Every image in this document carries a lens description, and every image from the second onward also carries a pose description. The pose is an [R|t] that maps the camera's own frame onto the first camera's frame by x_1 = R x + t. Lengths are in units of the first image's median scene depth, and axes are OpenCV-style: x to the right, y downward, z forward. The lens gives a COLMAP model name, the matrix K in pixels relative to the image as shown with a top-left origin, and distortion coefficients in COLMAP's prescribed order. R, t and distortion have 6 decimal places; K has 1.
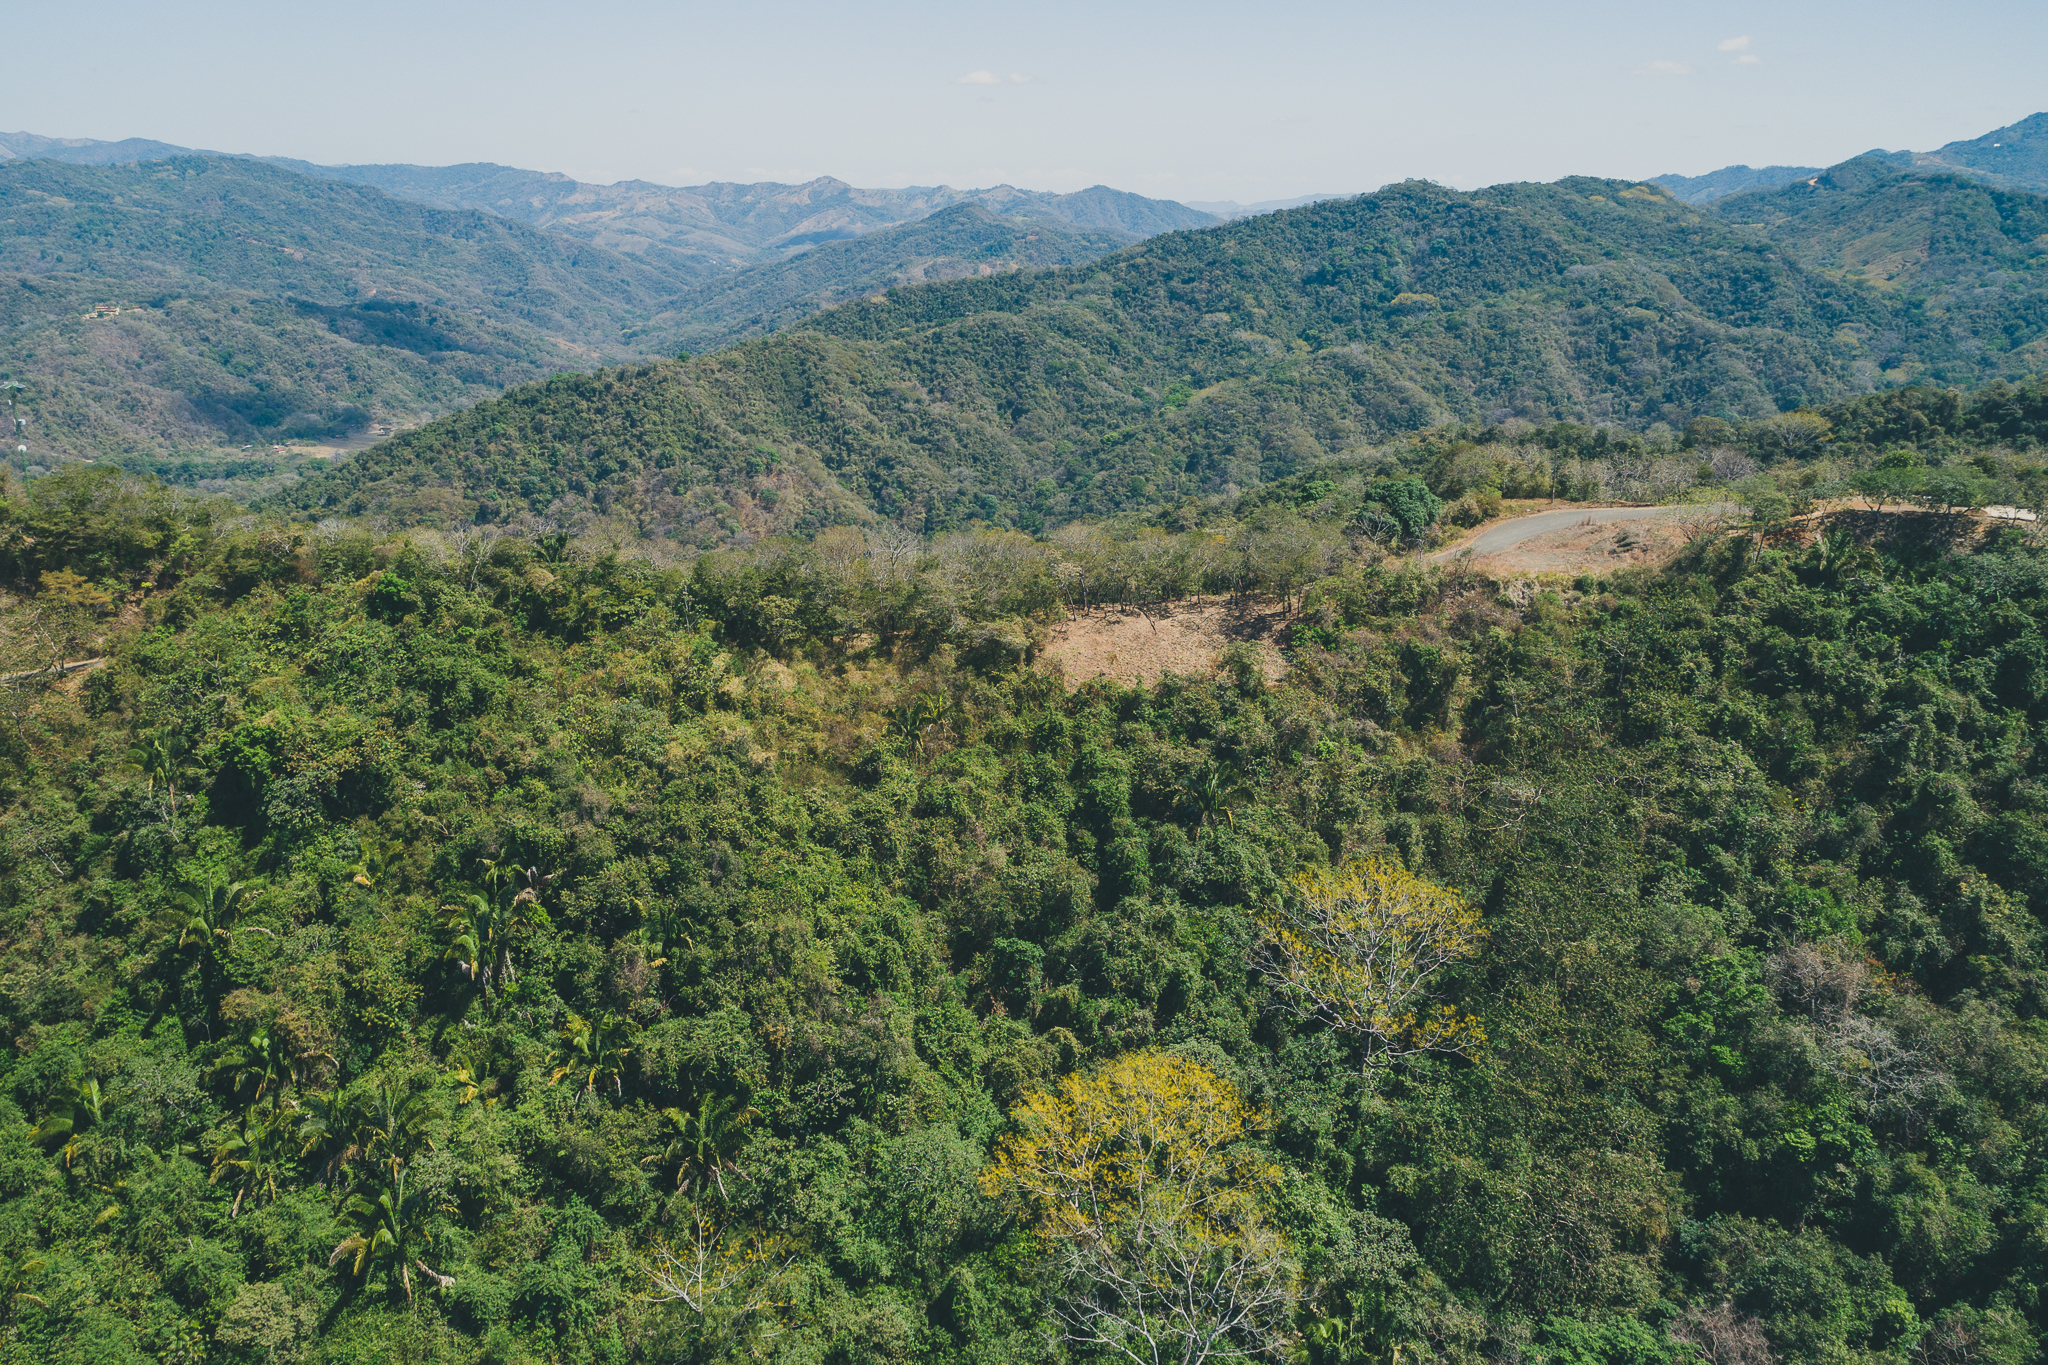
lens RADIAL K [[1566.0, 0, 1024.0], [0, 1566.0, 682.5], [0, 0, 1]] dist [-0.015805, 0.013020]
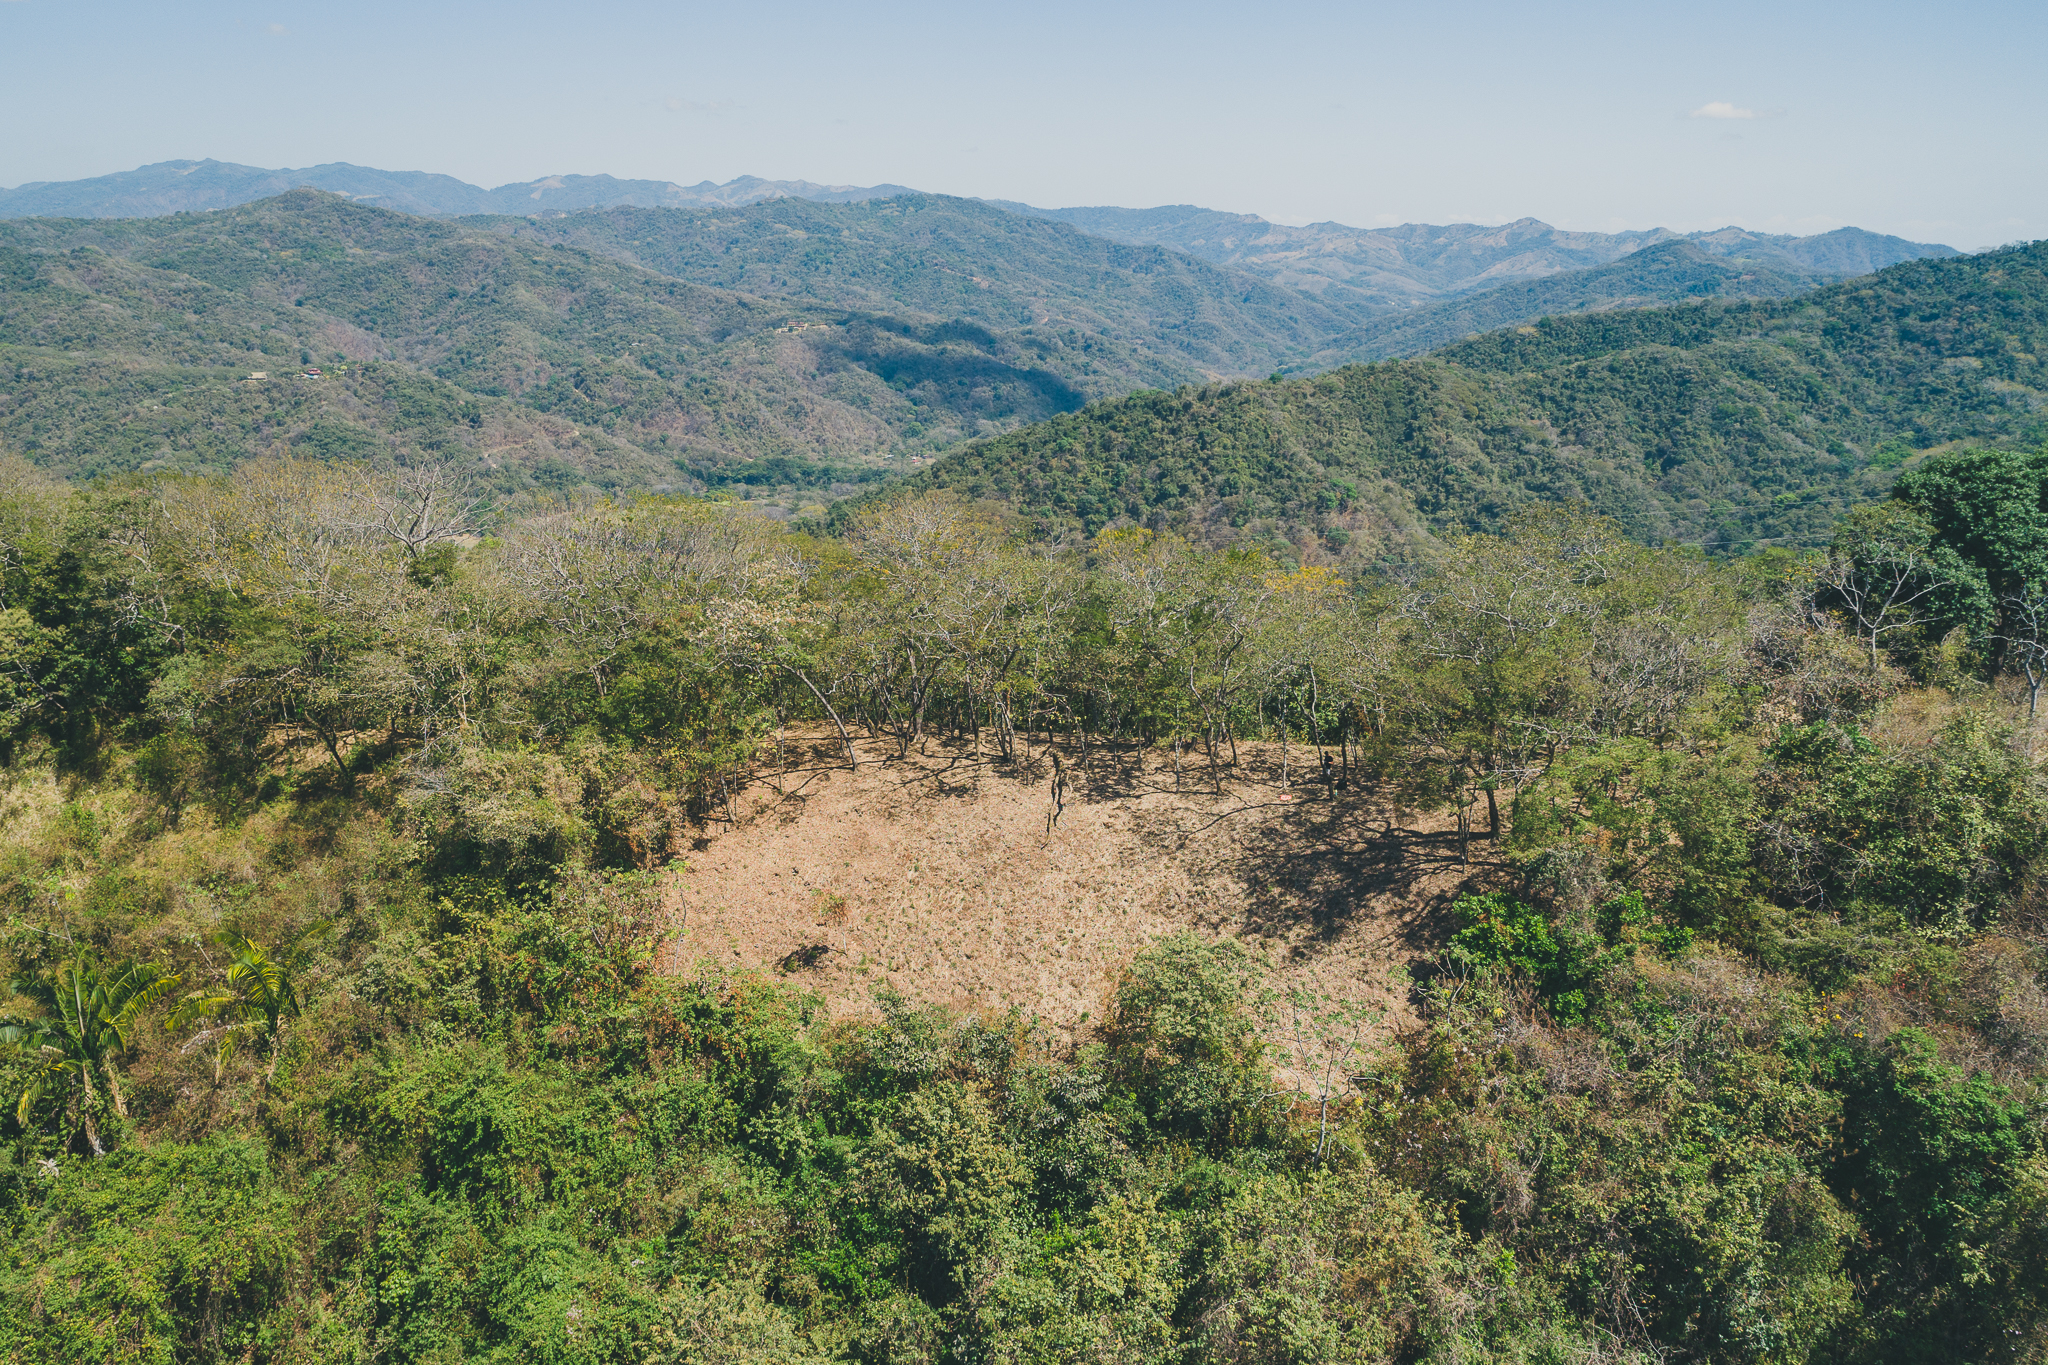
lens RADIAL K [[1566.0, 0, 1024.0], [0, 1566.0, 682.5], [0, 0, 1]] dist [-0.015805, 0.013020]
pose [[0.908344, 0.113678, -0.402477, 0.033444], [-0.126014, 0.992020, -0.004205, -0.010094], [0.398787, 0.054538, 0.915420, 0.112304]]
